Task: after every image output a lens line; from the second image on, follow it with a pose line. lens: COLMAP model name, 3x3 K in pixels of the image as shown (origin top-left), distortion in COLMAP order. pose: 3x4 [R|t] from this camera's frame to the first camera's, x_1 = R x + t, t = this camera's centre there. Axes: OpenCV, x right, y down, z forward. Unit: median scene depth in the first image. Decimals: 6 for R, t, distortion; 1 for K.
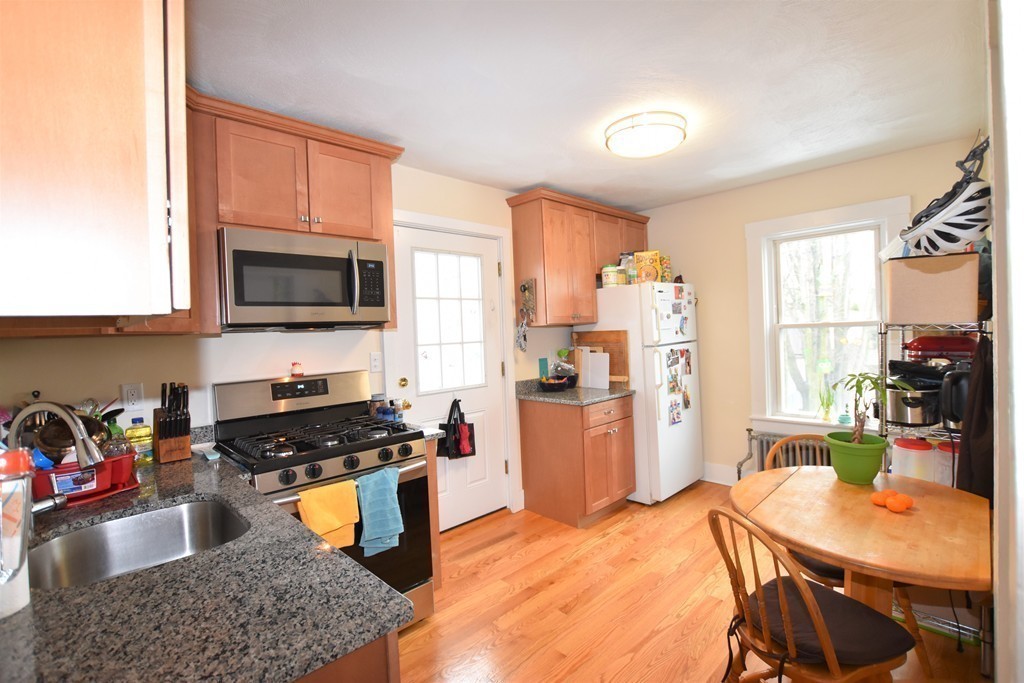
lens RADIAL K [[466.4, 0, 514.4], [0, 466.4, 337.9], [0, 0, 1]] dist [-0.015100, 0.000361]
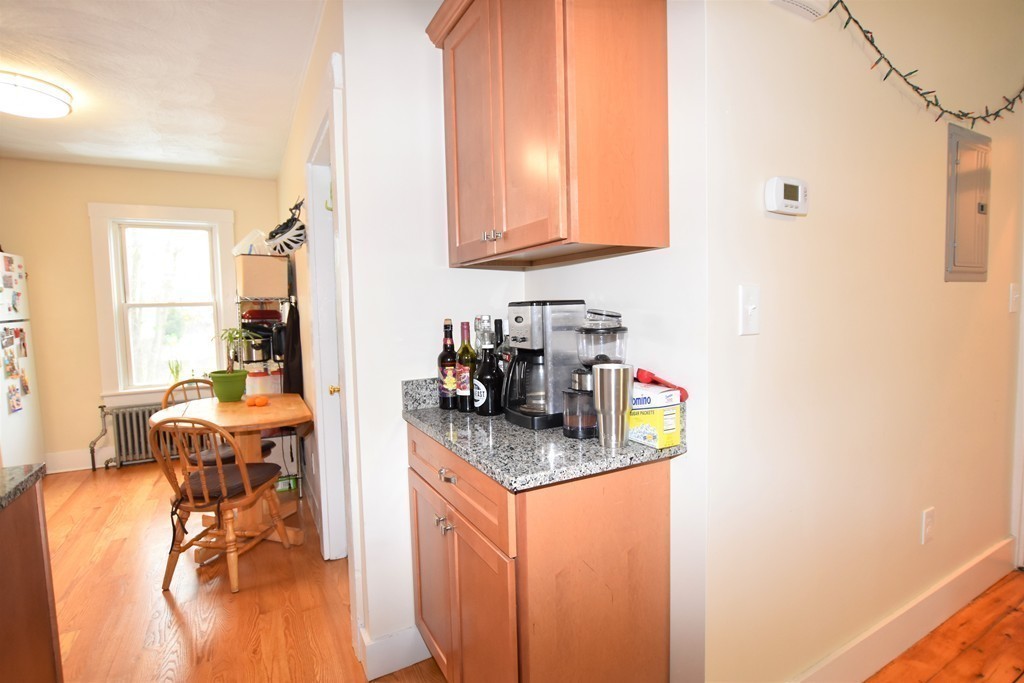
lens RADIAL K [[499.7, 0, 515.2], [0, 499.7, 334.1], [0, 0, 1]] dist [-0.015794, -0.000192]
pose [[0.274424, -0.026052, 0.961256, -0.427815], [0.032305, 0.999318, 0.017861, 0.075917], [-0.961066, 0.026152, 0.275078, -0.257465]]
